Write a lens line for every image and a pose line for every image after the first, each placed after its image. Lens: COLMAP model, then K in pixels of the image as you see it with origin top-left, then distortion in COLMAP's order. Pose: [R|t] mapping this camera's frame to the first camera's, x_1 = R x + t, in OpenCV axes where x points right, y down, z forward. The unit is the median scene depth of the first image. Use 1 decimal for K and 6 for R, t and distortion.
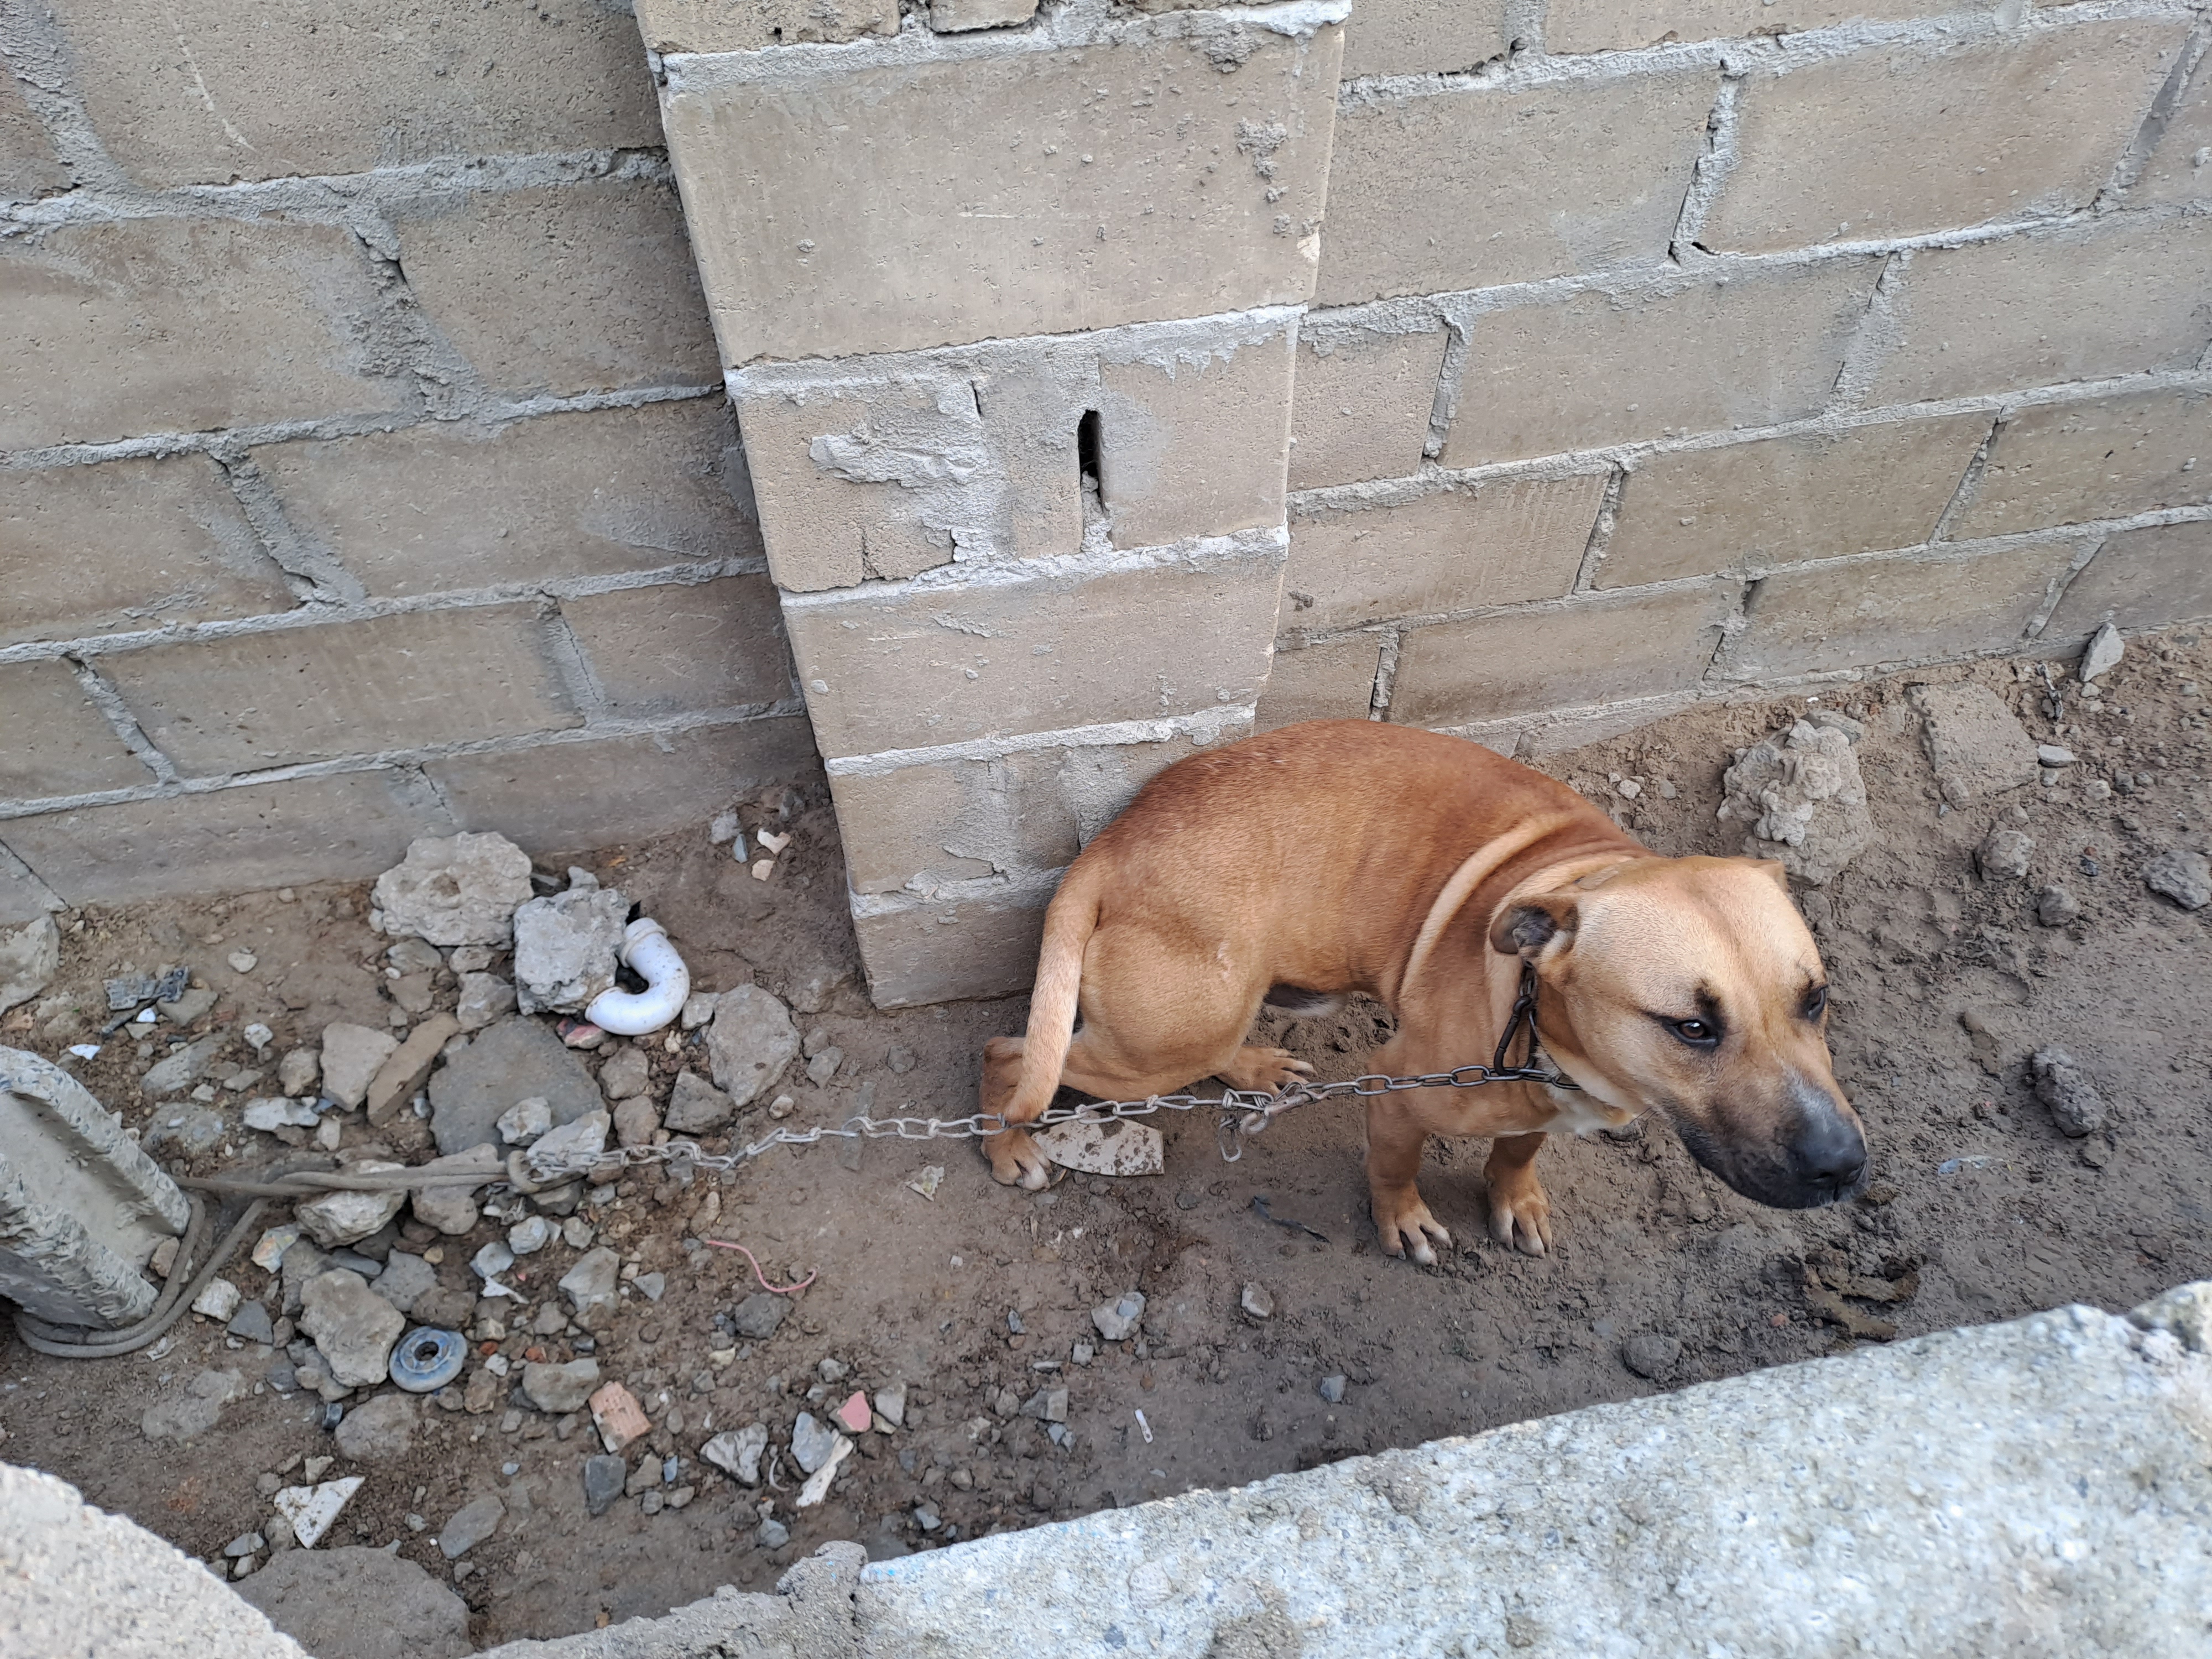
lens RADIAL K [[1637.1, 0, 1118.0], [0, 1637.1, 820.6], [0, 0, 1]] dist [0.066473, -0.071142]
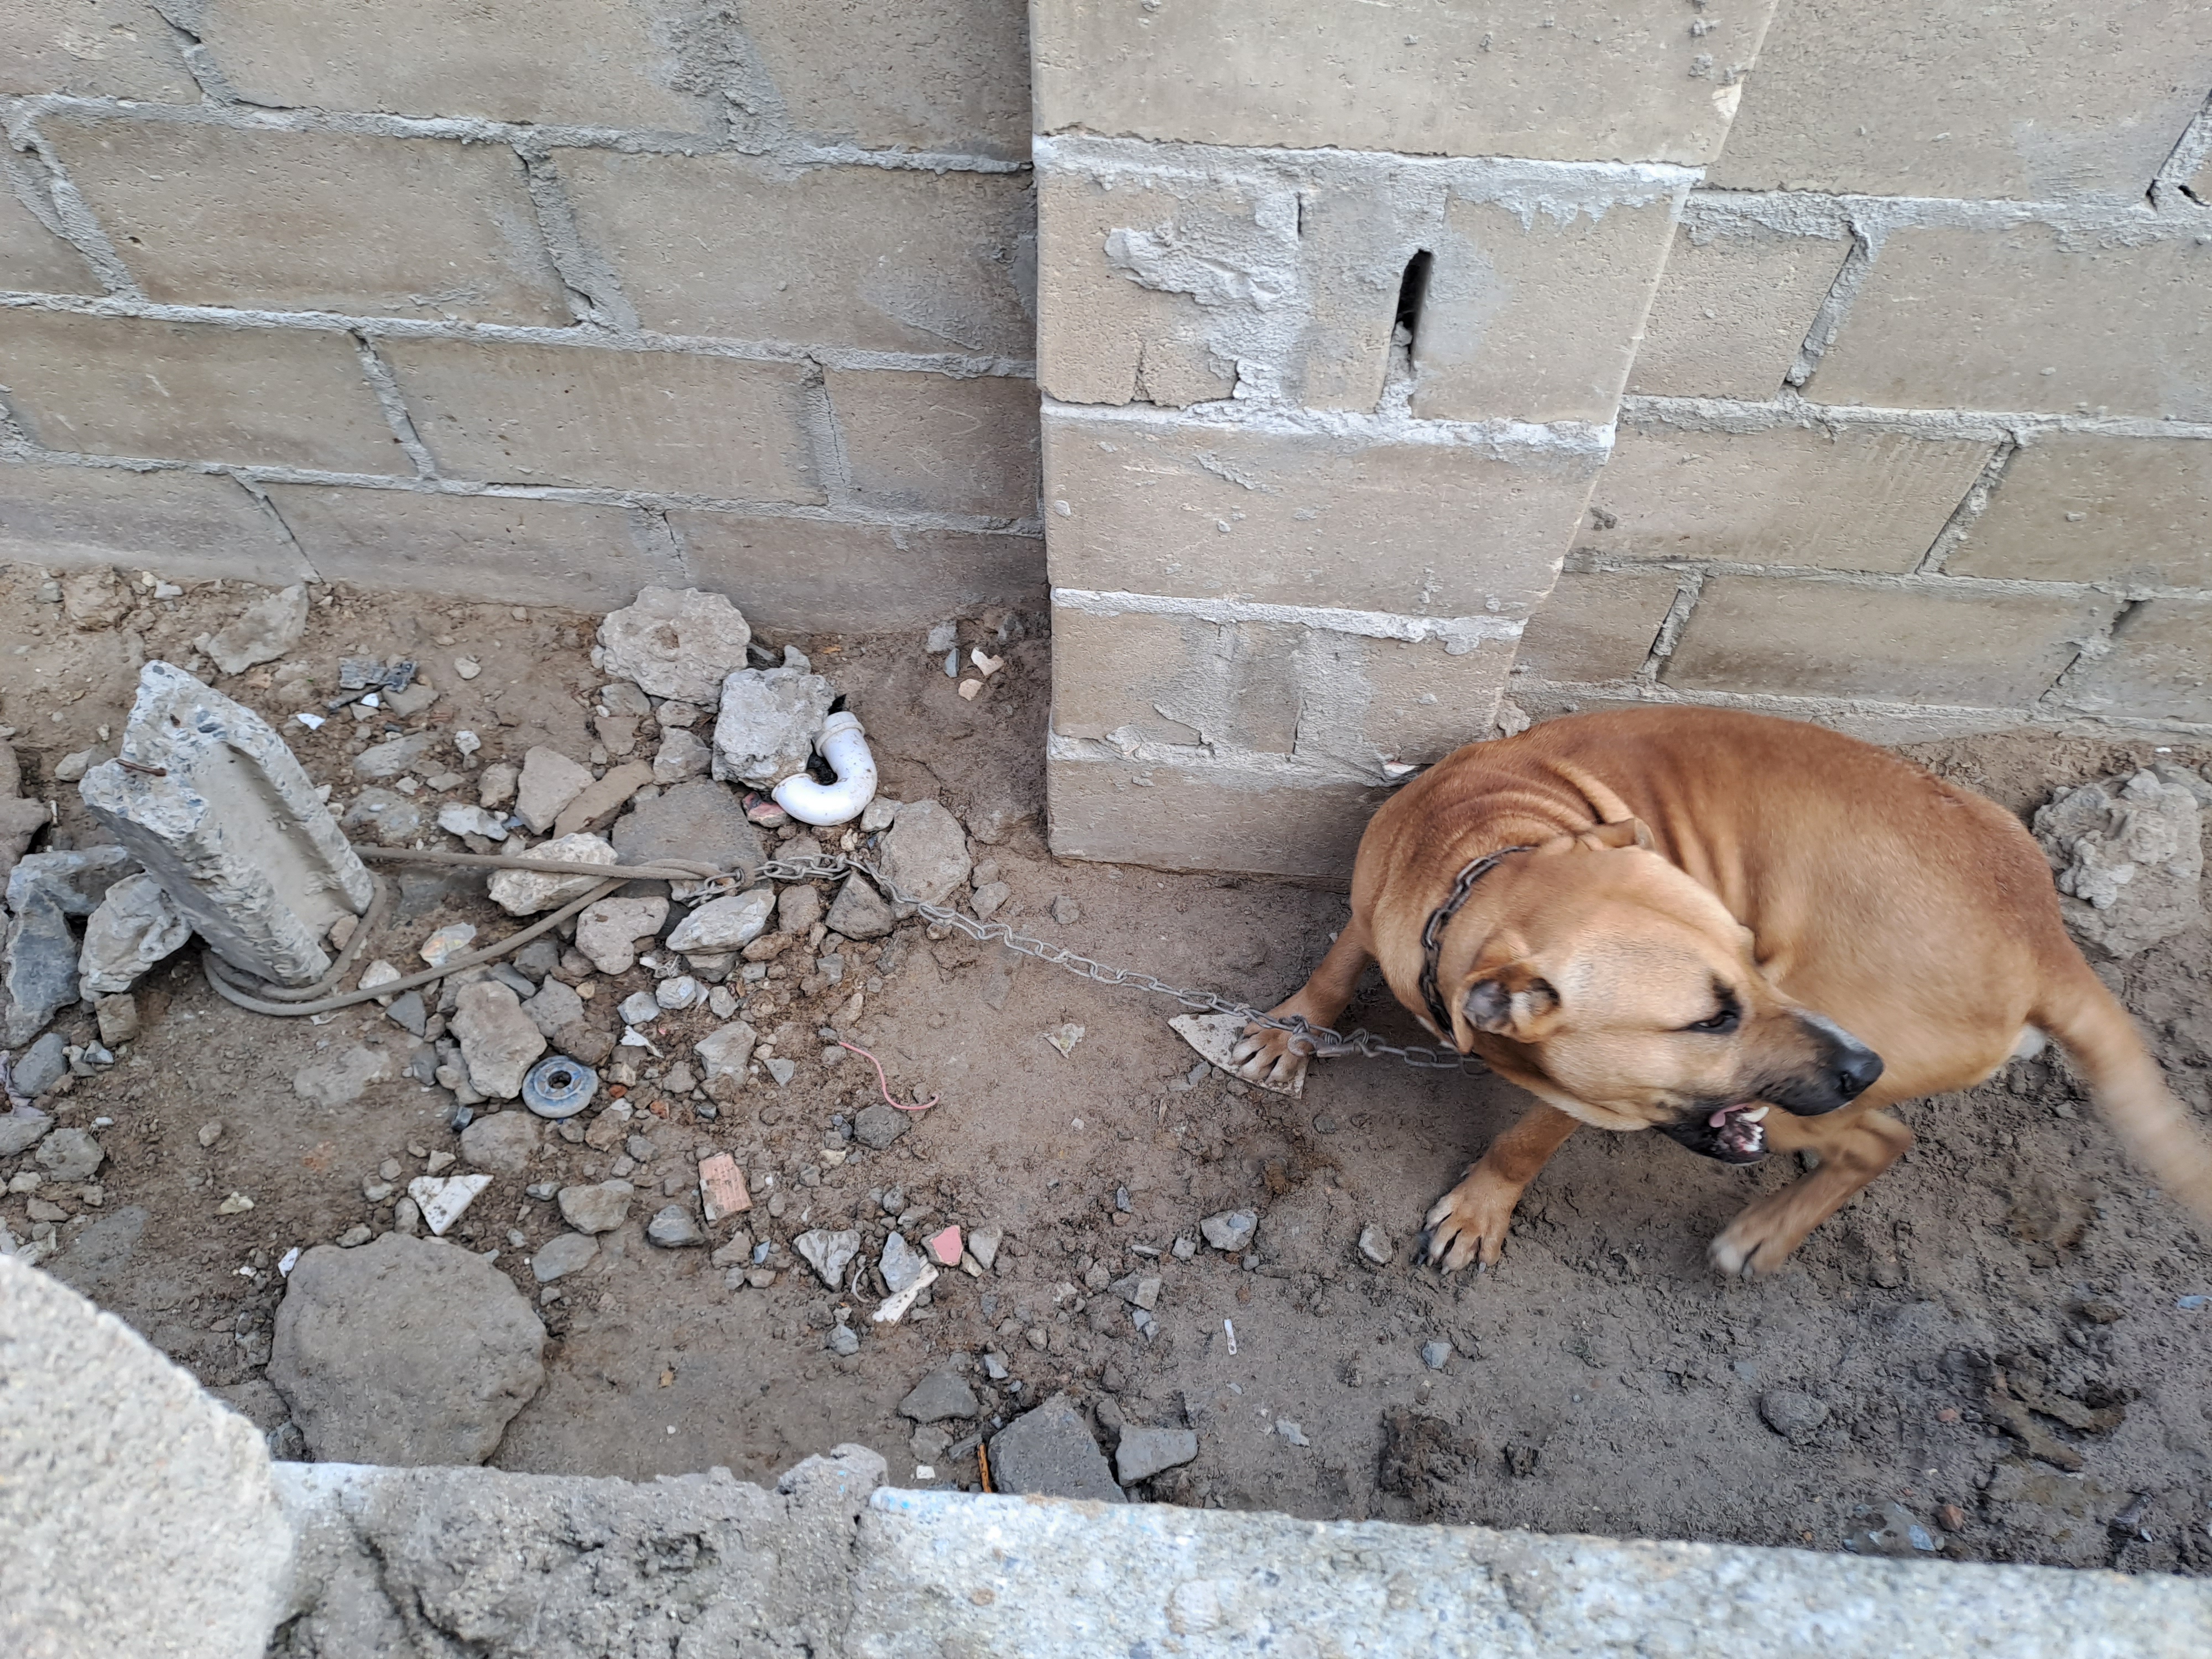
lens RADIAL K [[1637.1, 0, 1083.5], [0, 1637.1, 821.7], [0, 0, 1]] dist [0.066473, -0.071142]
pose [[0.965451, 0.222292, -0.135983, -0.003120], [-0.210977, 0.973076, 0.092802, 0.003203], [0.152951, -0.060907, 0.986355, 0.059545]]
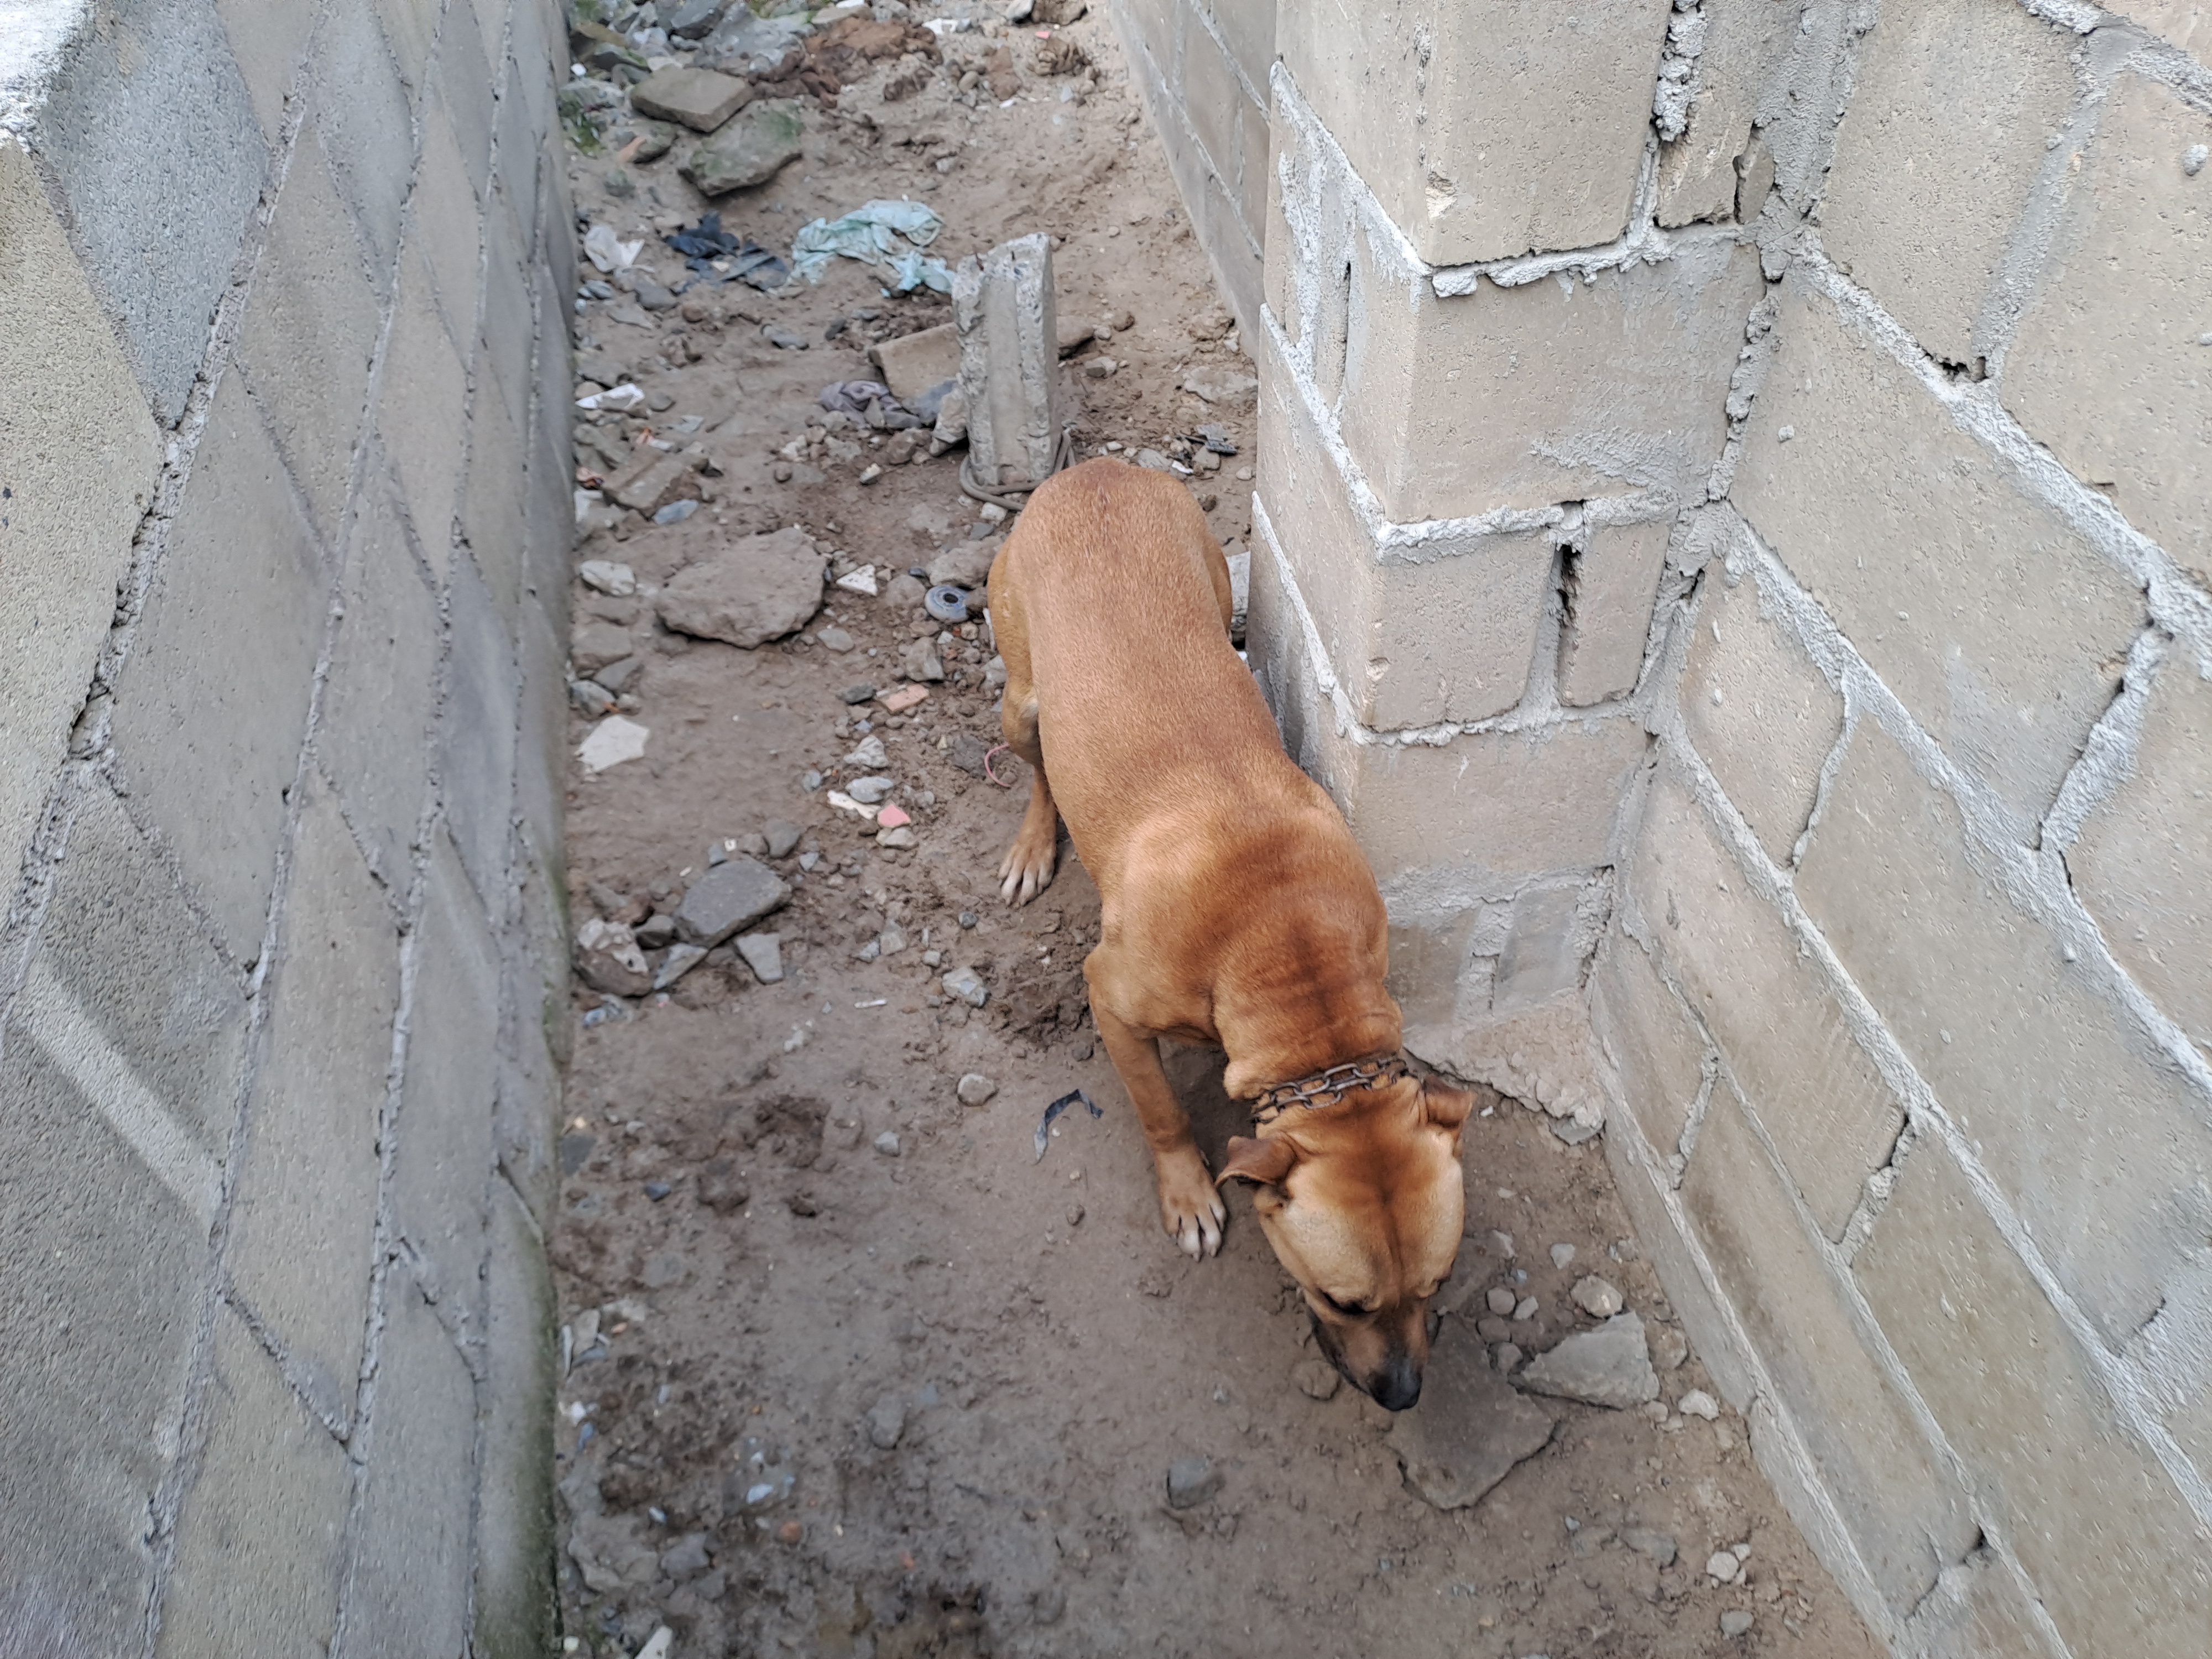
lens RADIAL K [[1637.1, 0, 1133.6], [0, 1637.1, 811.1], [0, 0, 1]] dist [0.066473, -0.071142]
pose [[0.018677, 0.691519, -0.722117, 0.774662], [-0.802228, 0.441420, 0.401967, -0.314572], [0.596725, 0.571795, 0.563000, 0.389868]]
